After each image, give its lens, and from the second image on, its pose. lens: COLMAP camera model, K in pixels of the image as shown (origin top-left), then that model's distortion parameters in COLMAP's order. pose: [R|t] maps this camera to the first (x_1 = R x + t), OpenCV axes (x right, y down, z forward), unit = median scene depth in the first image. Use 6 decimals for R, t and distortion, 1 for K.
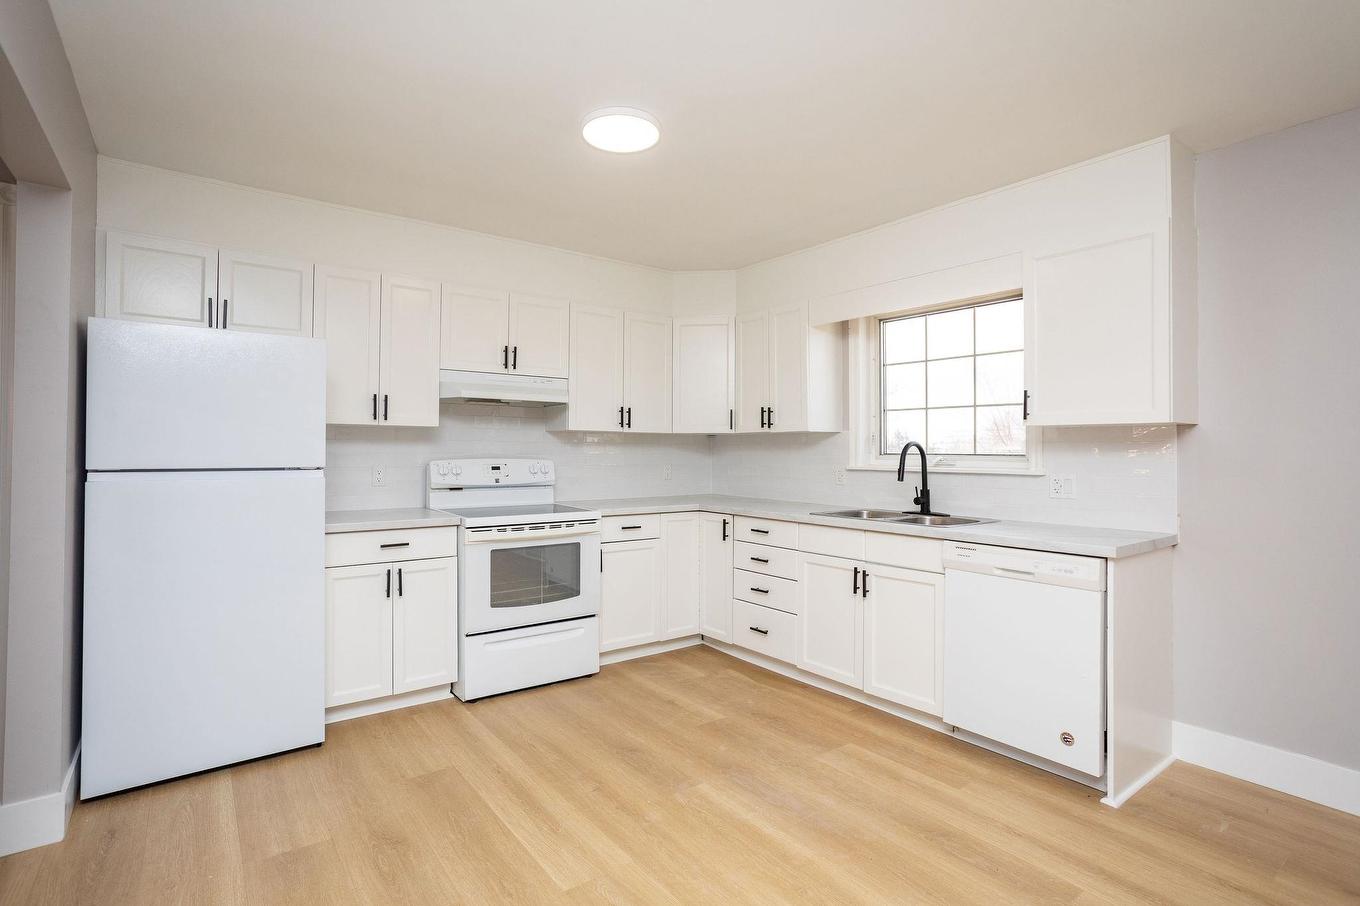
lens RADIAL K [[663.6, 0, 677.2], [0, 663.6, 446.2], [0, 0, 1]] dist [-0.054034, 0.034164]
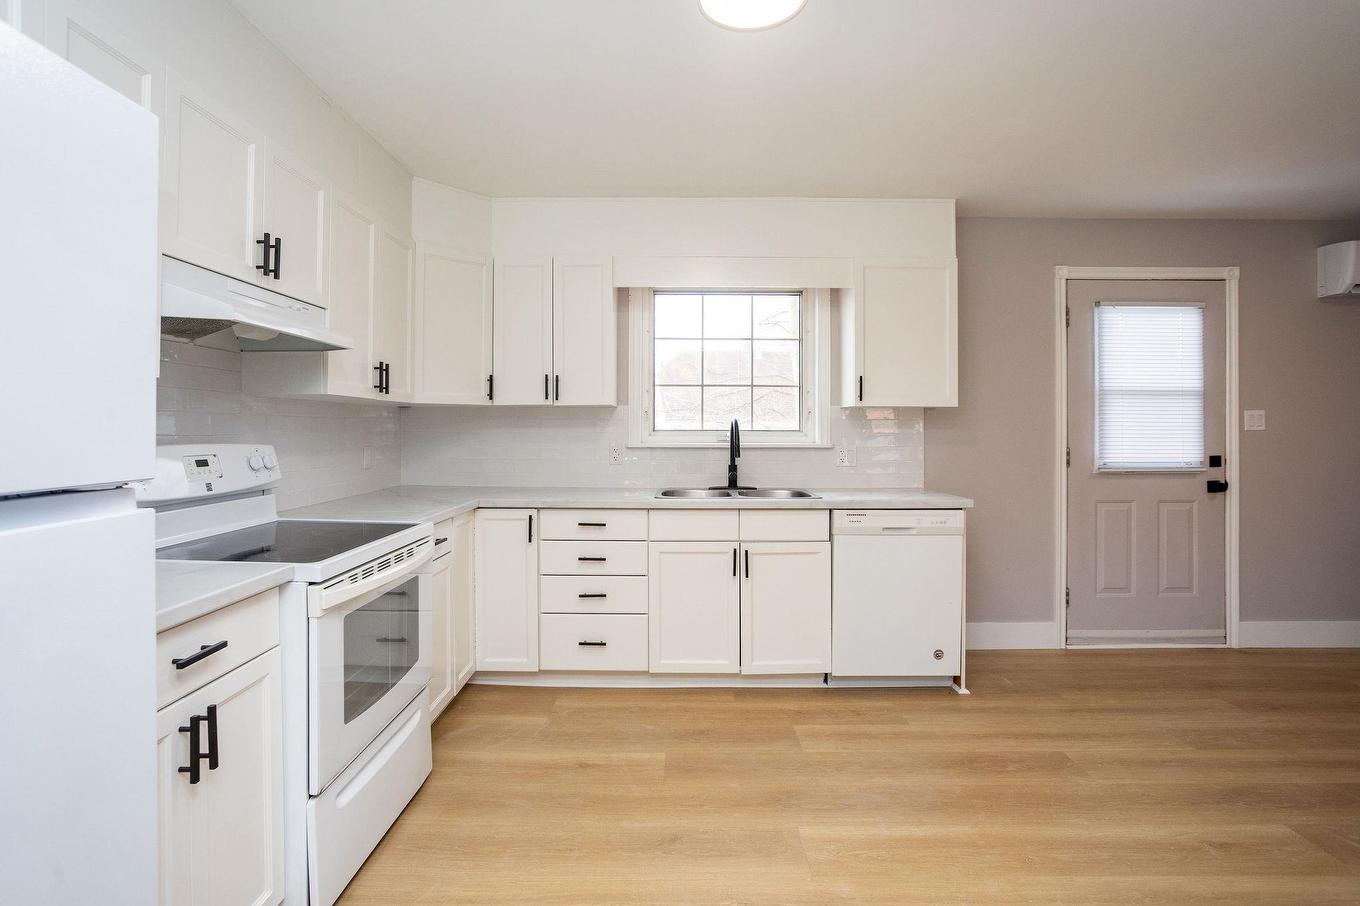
lens RADIAL K [[662.1, 0, 683.2], [0, 662.1, 427.8], [0, 0, 1]] dist [-0.049082, 0.020349]
pose [[0.606506, -0.003542, 0.795071, -0.520739], [-0.004264, 0.999961, 0.007708, 0.000190], [-0.795067, -0.008065, 0.606468, 0.456696]]
